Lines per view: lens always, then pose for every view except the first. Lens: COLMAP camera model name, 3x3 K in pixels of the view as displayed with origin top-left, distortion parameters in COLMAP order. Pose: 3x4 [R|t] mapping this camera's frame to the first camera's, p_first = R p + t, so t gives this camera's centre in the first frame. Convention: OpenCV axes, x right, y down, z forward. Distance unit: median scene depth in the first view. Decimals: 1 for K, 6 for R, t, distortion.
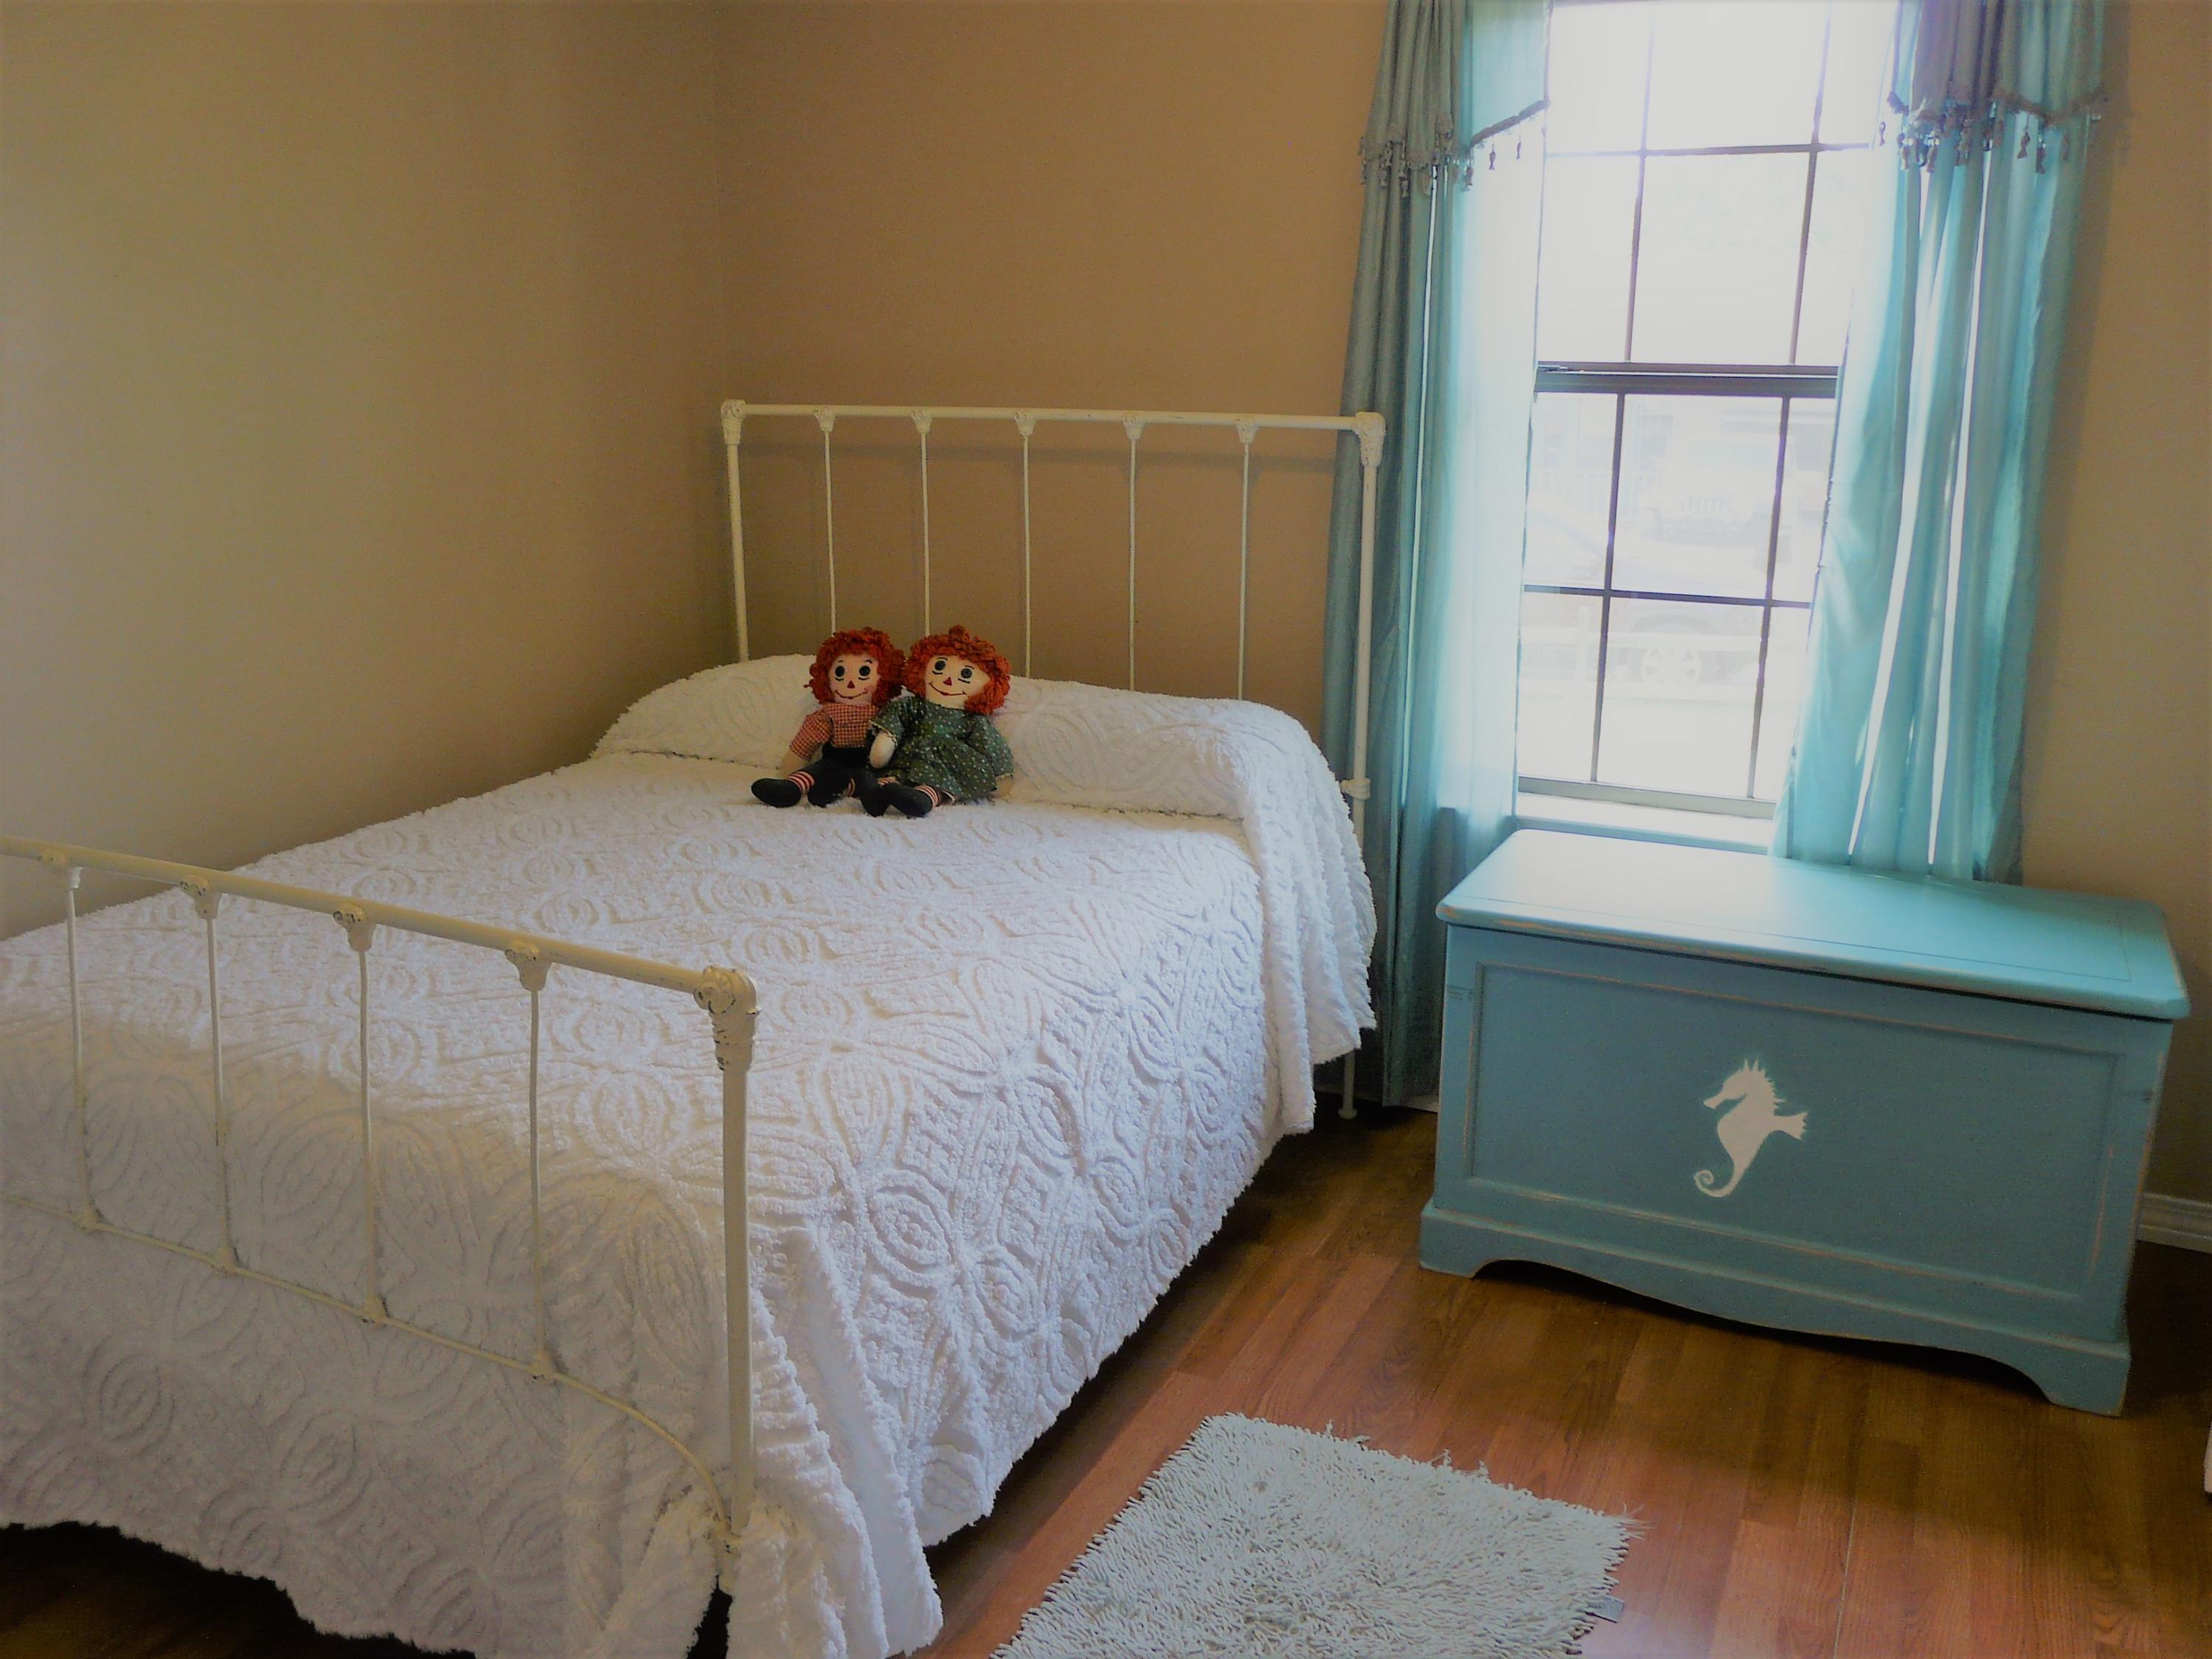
lens RADIAL K [[1835.7, 0, 1091.9], [0, 1835.7, 841.9], [0, 0, 1]] dist [-0.084165, 0.112156]
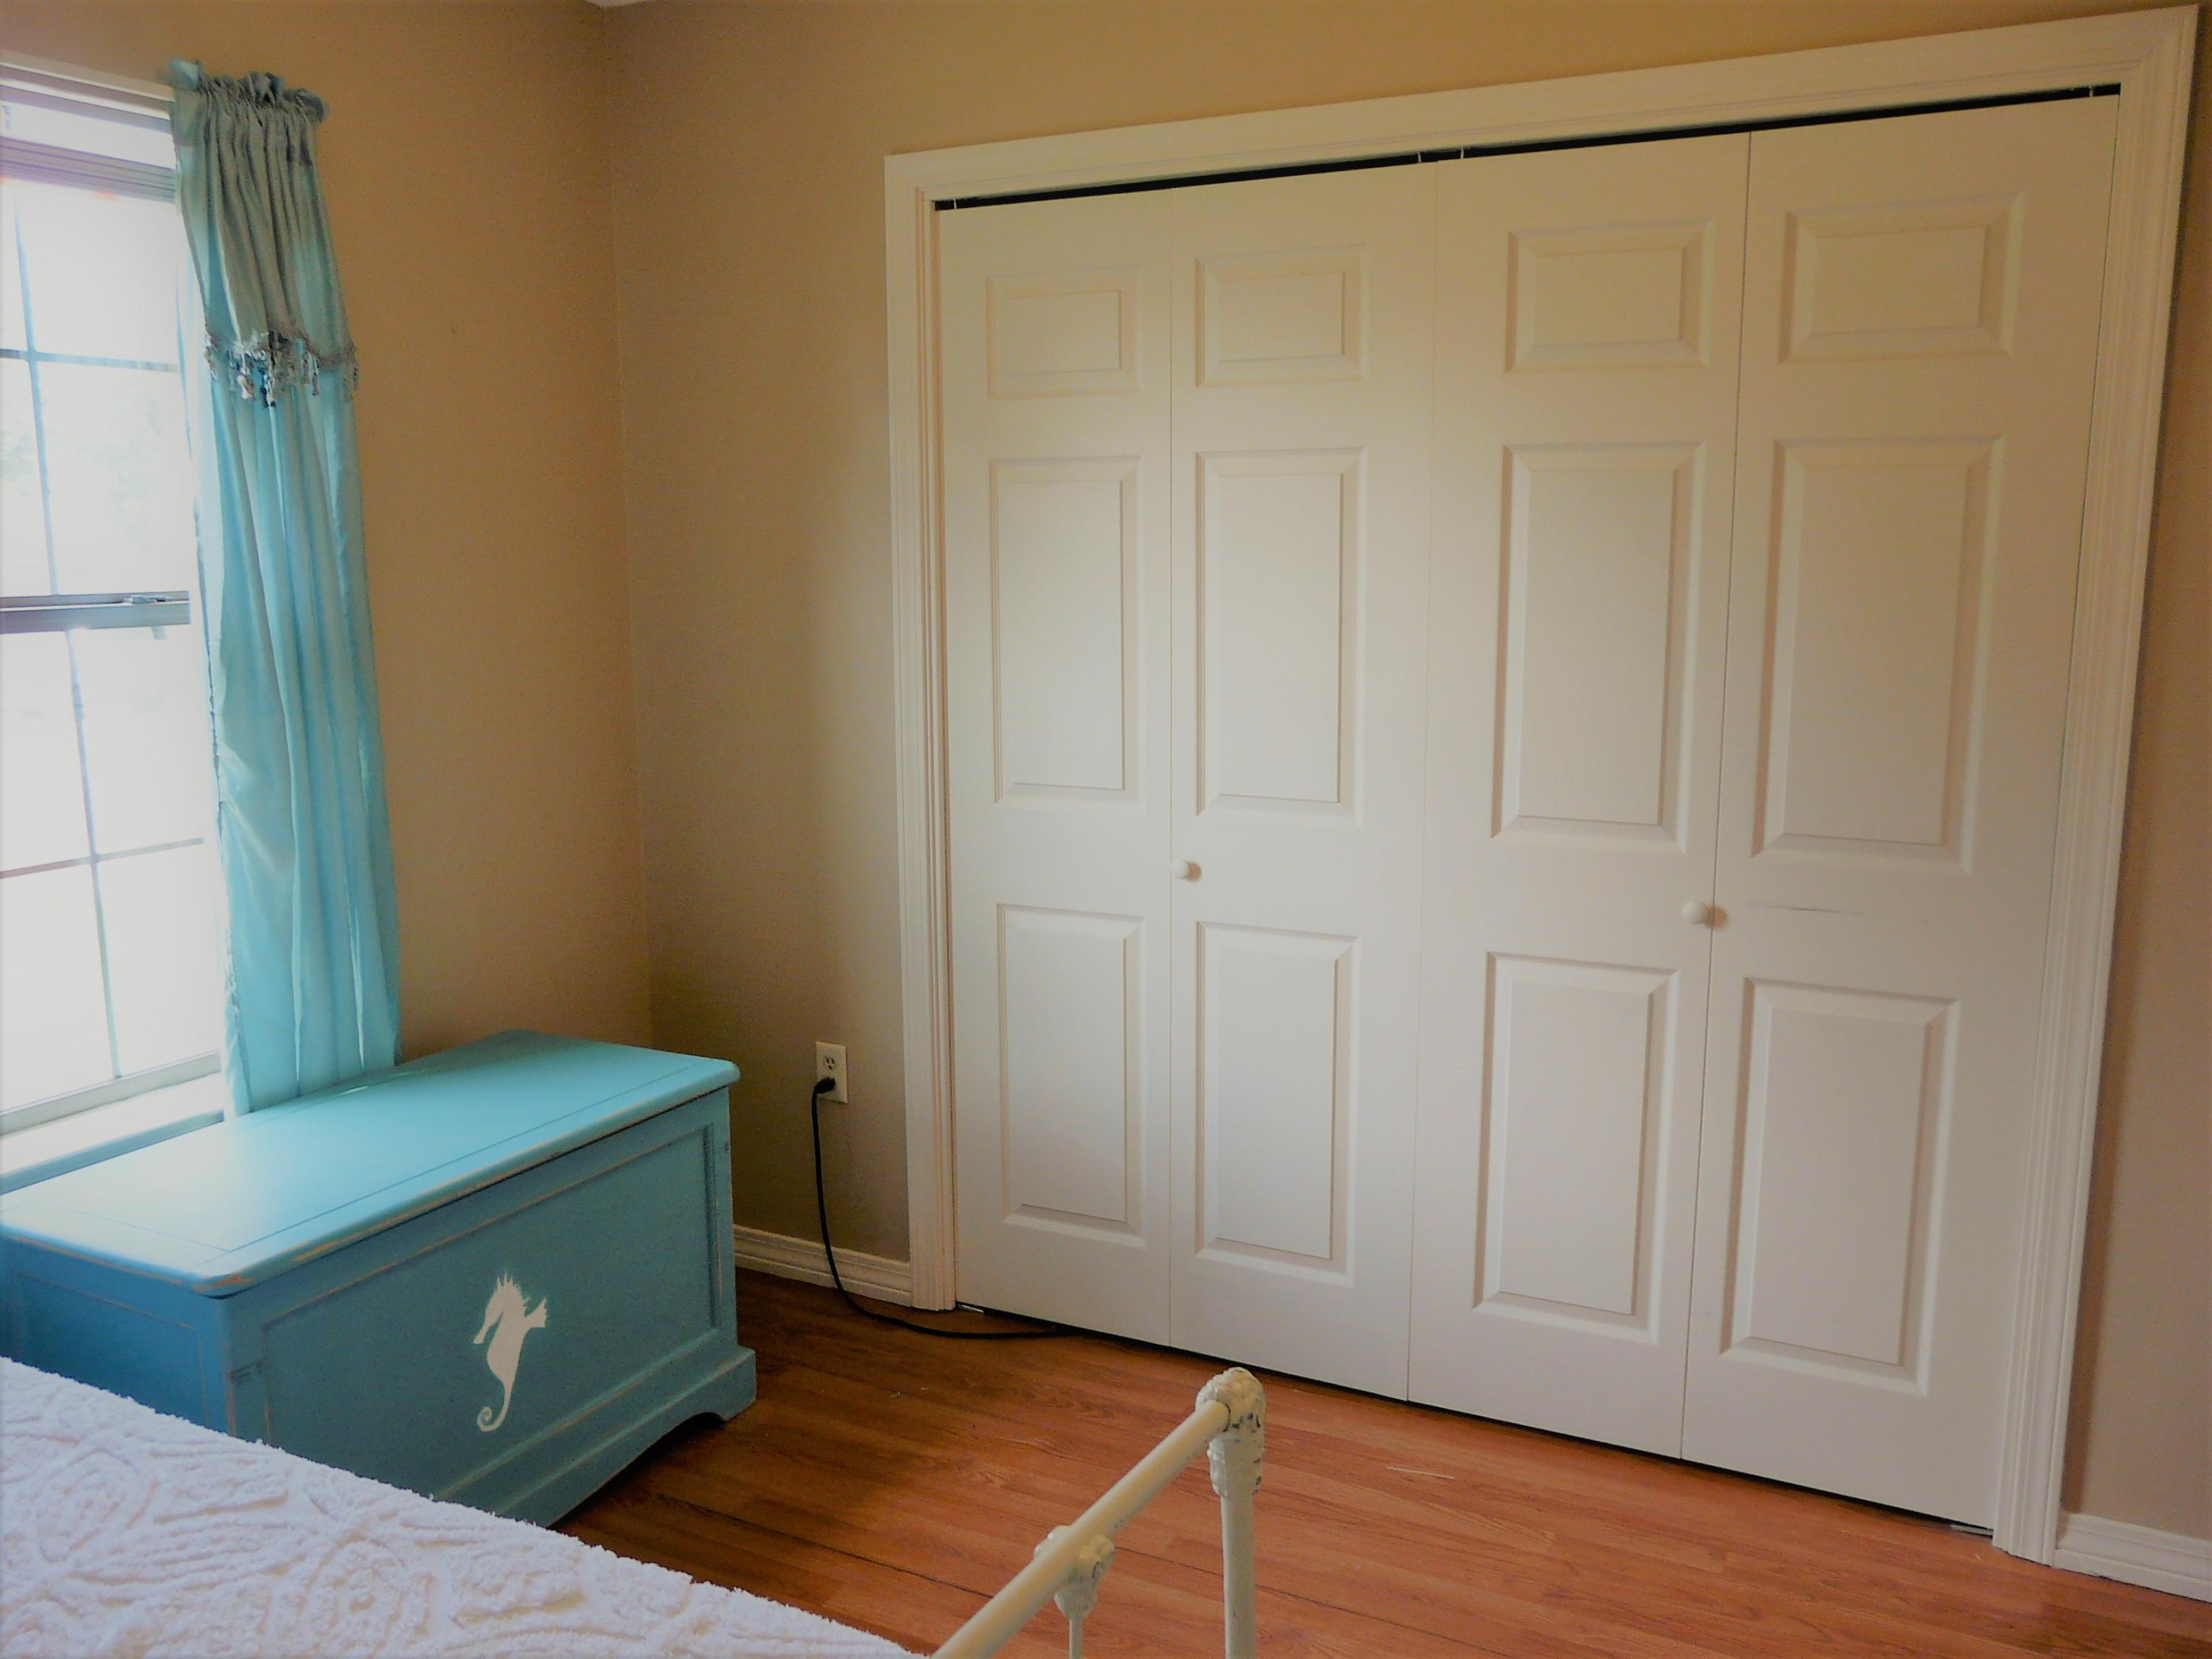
lens RADIAL K [[1835.7, 0, 1091.9], [0, 1835.7, 841.9], [0, 0, 1]] dist [-0.084165, 0.112156]
pose [[0.042077, -0.176173, 0.983460, -0.555601], [0.268027, 0.950241, 0.158754, -0.175835], [-0.962492, 0.256914, 0.087203, 0.535475]]
